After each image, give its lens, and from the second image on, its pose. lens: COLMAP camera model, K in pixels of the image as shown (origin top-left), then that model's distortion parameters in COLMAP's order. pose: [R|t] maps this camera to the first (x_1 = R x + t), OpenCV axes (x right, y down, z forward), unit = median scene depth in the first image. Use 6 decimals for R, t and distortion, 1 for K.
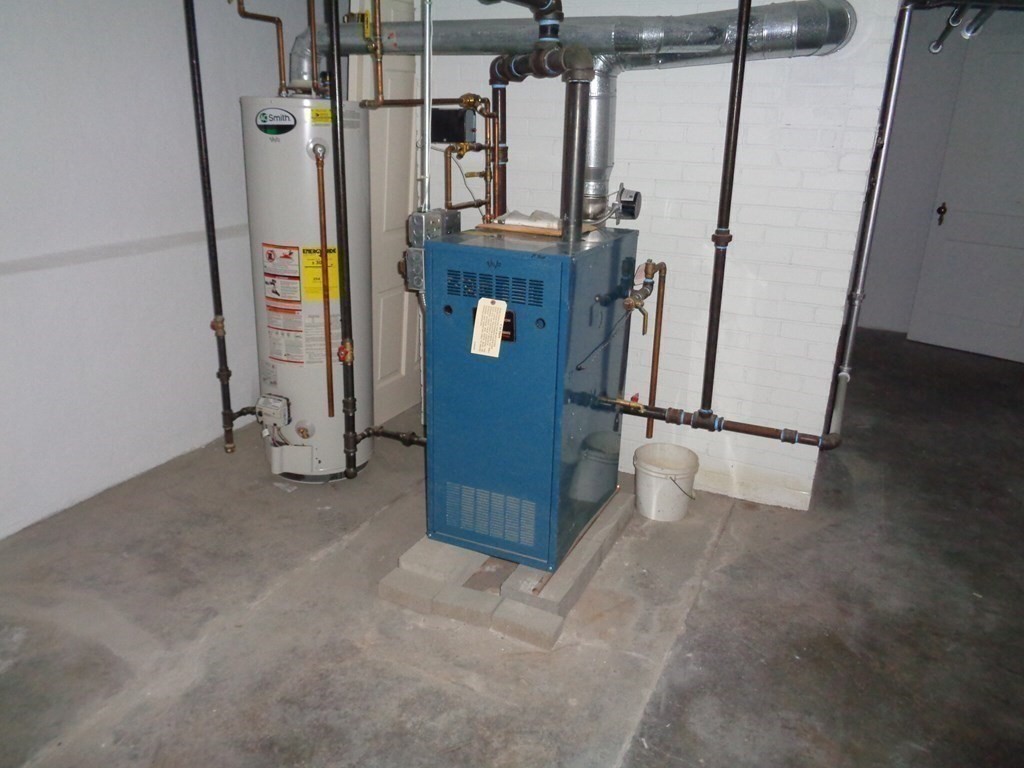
lens RADIAL K [[765.9, 0, 511.8], [0, 765.9, 383.0], [0, 0, 1]] dist [-0.007427, 0.008208]
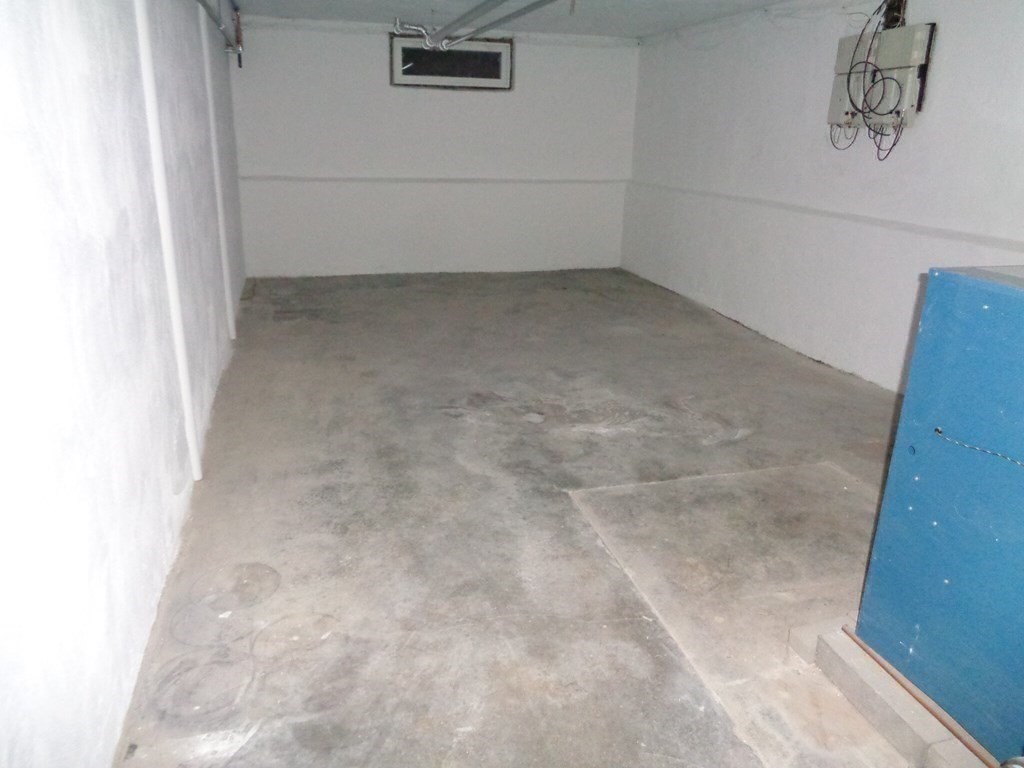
lens RADIAL K [[765.9, 0, 512.4], [0, 765.9, 383.2], [0, 0, 1]] dist [-0.007427, 0.008208]
pose [[-0.761929, 0.161581, -0.627181, 0.983347], [-0.252518, 0.817627, 0.517418, -0.383745], [0.596405, 0.552610, -0.582171, 1.305234]]
